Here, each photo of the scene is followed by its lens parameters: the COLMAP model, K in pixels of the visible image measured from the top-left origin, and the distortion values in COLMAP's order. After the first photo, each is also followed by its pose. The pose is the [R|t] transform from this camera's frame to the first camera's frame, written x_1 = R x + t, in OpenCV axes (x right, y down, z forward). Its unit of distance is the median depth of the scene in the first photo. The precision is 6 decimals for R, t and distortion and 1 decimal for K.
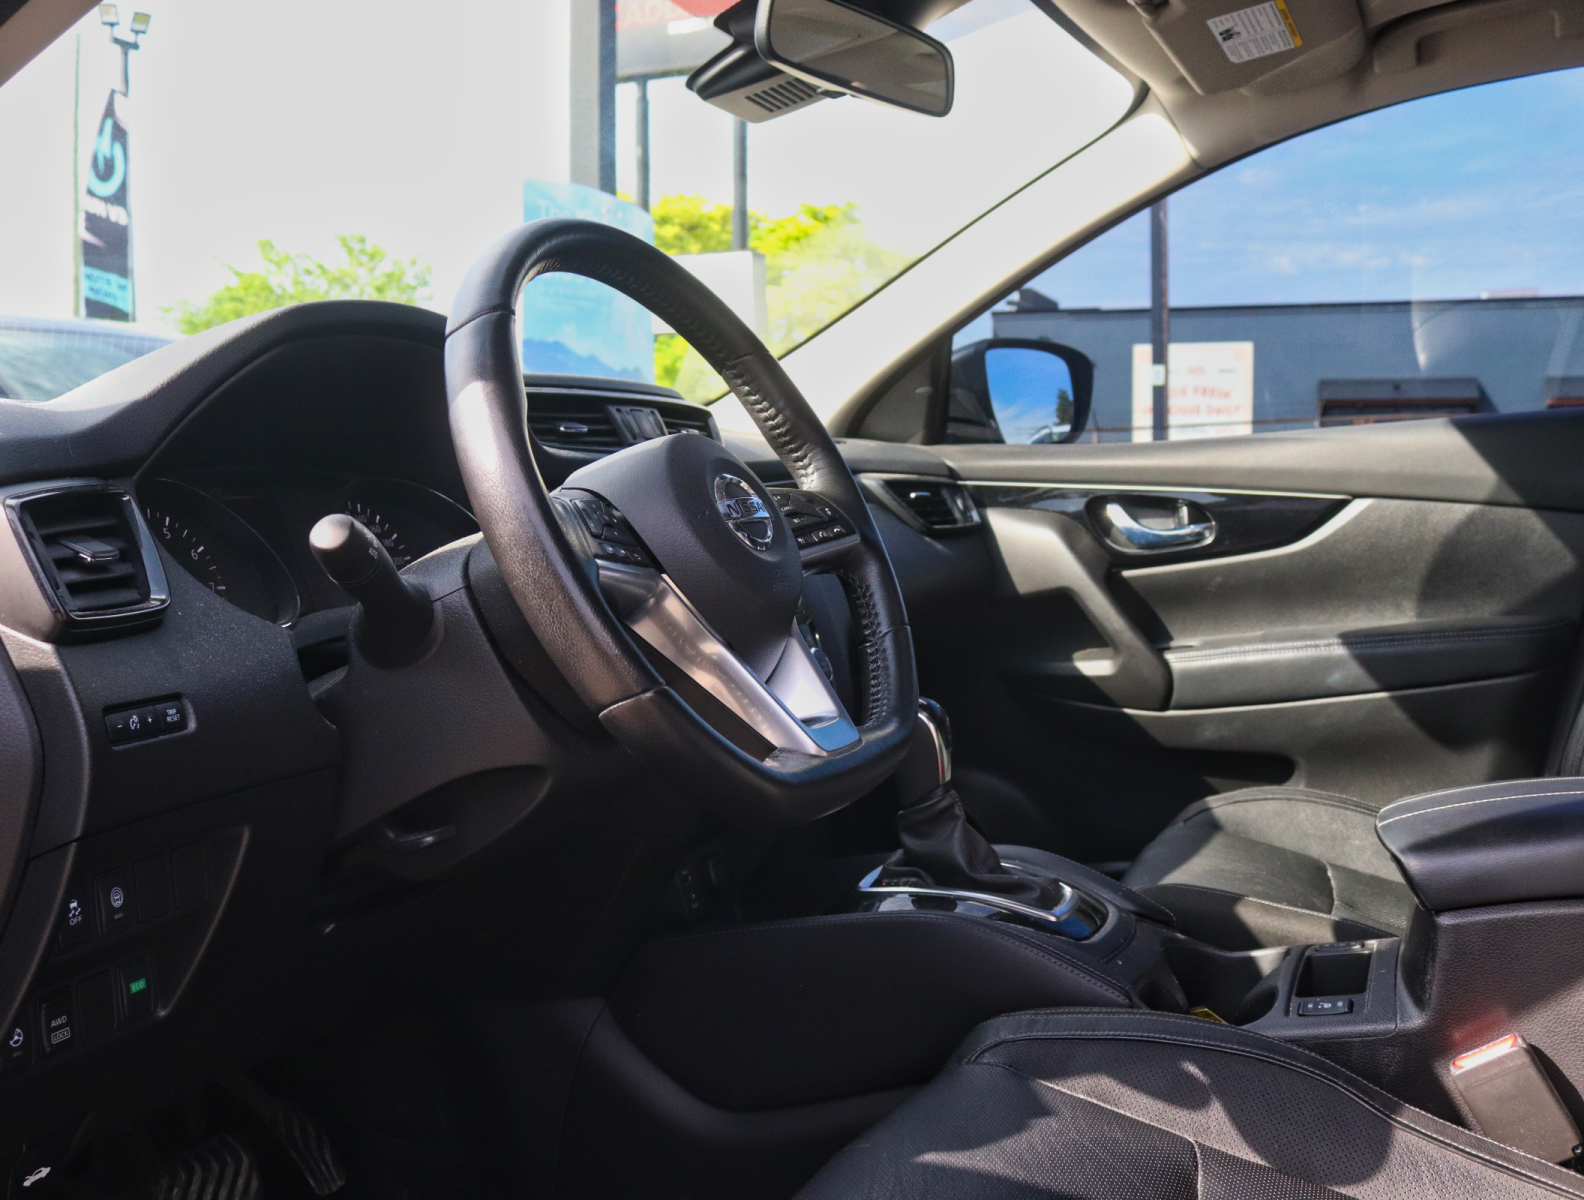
lens RADIAL K [[1504.2, 0, 788.0], [0, 1504.2, 603.0], [0, 0, 1]] dist [-0.101349, 0.000000]
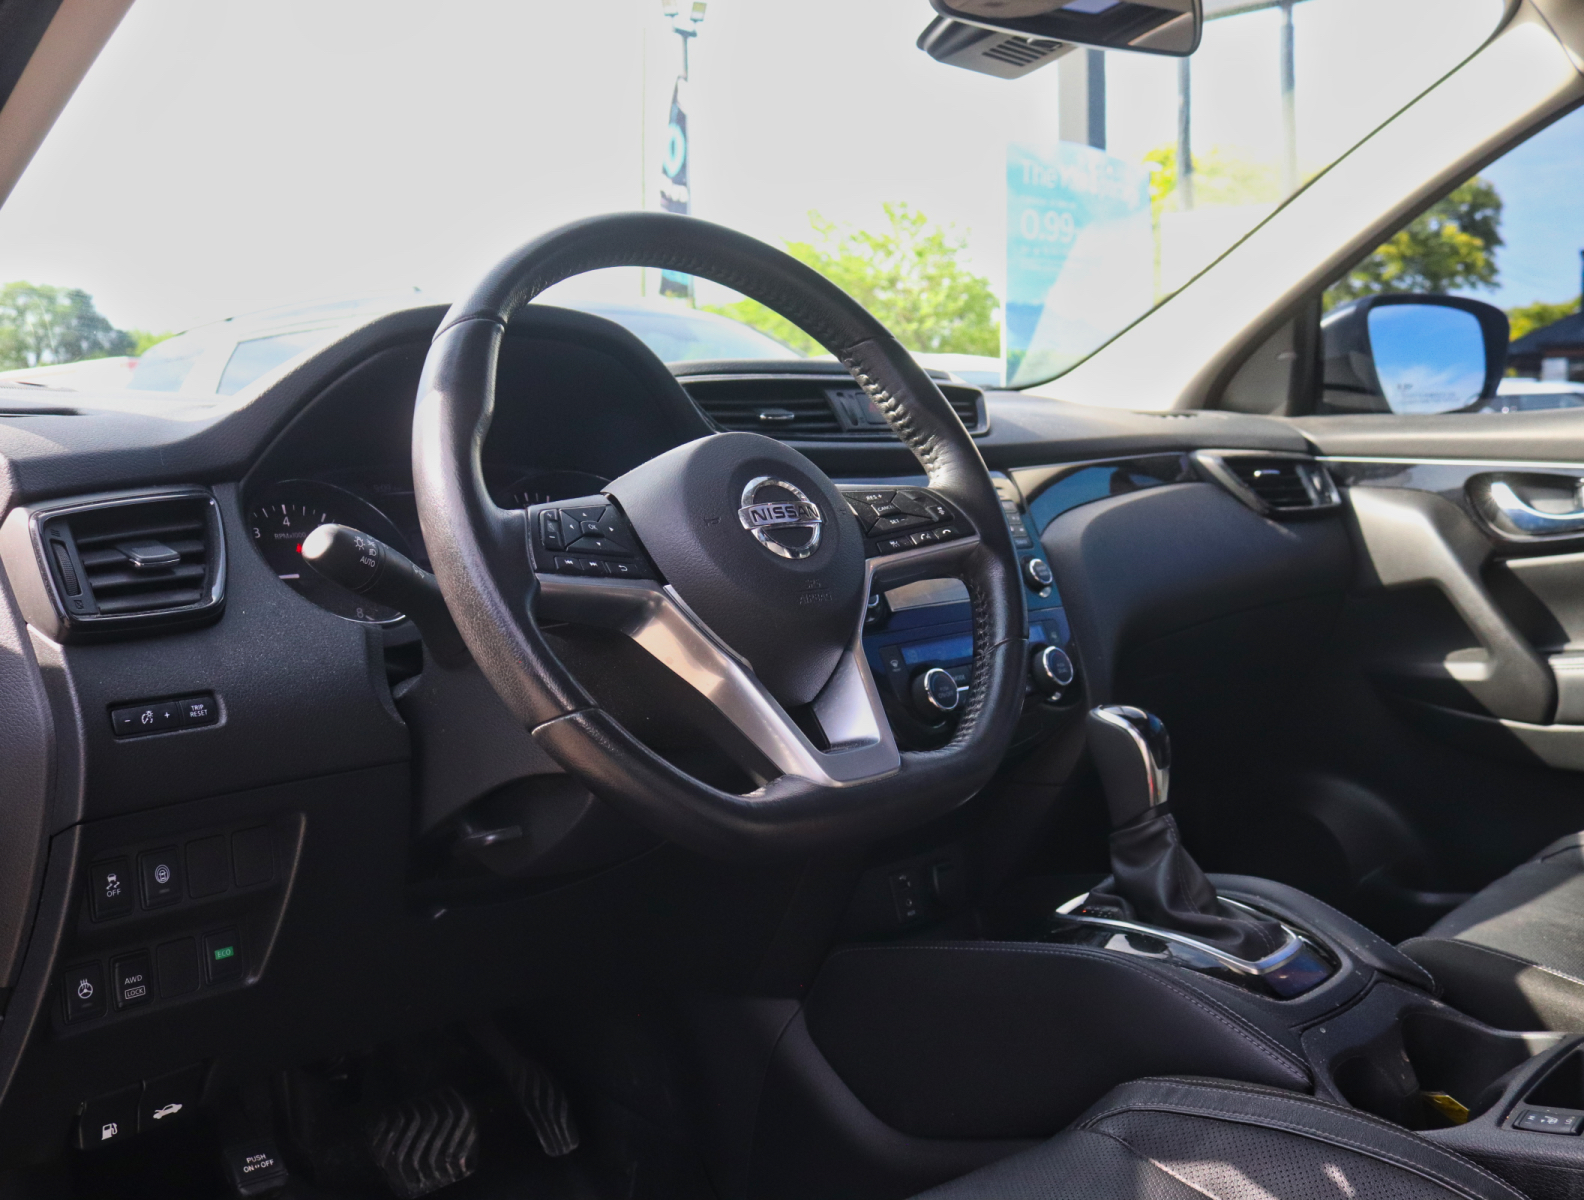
lens RADIAL K [[1504.2, 0, 801.1], [0, 1504.2, 590.8], [0, 0, 1]] dist [-0.101349, 0.000000]
pose [[0.932106, 0.024111, -0.361381, 0.227455], [-0.016656, 0.999580, 0.023730, -0.026316], [0.361801, -0.016099, 0.932116, 0.095603]]
